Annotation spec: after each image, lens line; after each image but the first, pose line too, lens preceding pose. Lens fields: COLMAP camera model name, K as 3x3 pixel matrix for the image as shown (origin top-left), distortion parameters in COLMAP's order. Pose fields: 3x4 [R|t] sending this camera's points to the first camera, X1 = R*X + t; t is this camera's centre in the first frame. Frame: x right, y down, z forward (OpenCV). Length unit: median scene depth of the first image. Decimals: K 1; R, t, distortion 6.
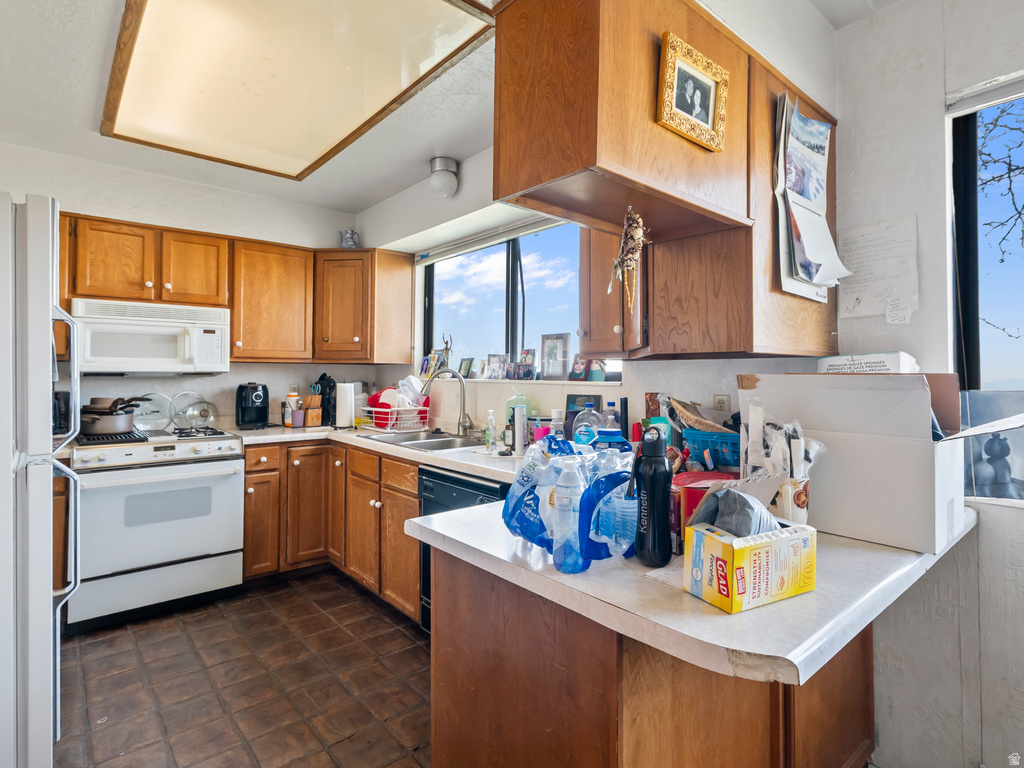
lens RADIAL K [[521.6, 0, 511.7], [0, 521.6, 374.4], [0, 0, 1]] dist [-0.011893, 0.002738]
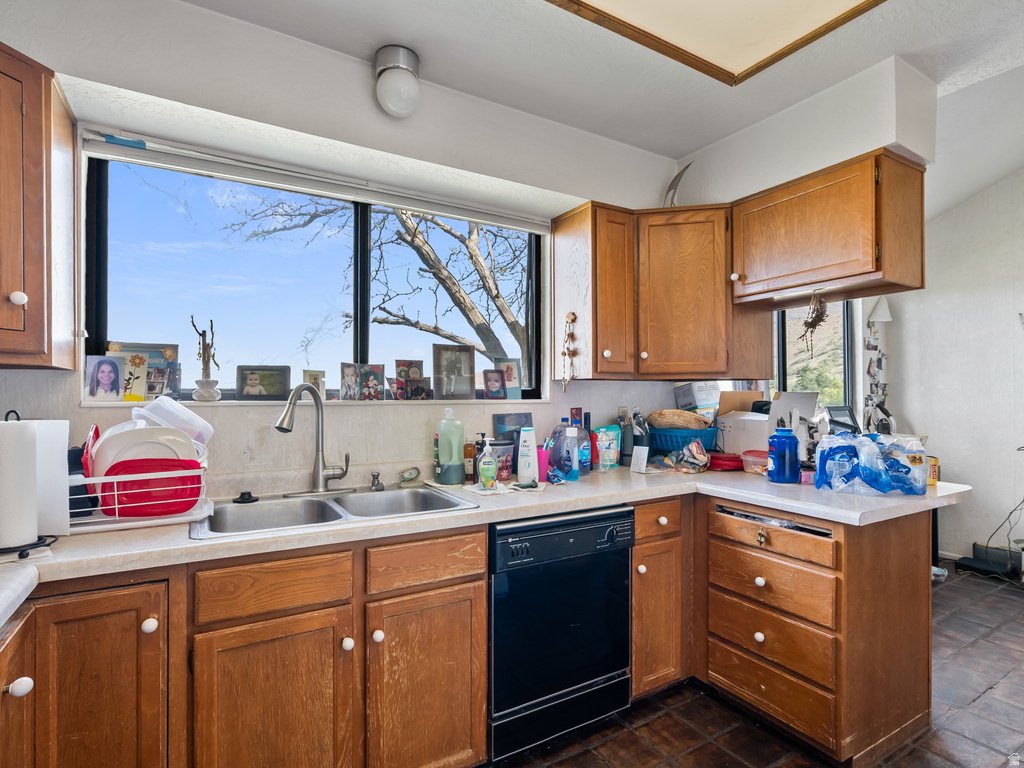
lens RADIAL K [[521.6, 0, 507.9], [0, 521.6, 392.4], [0, 0, 1]] dist [-0.011893, 0.002738]
pose [[0.193728, -0.001172, 0.981055, -0.733540], [0.001911, 0.999998, 0.000817, -0.000662], [-0.981053, 0.001717, 0.193730, 0.745066]]
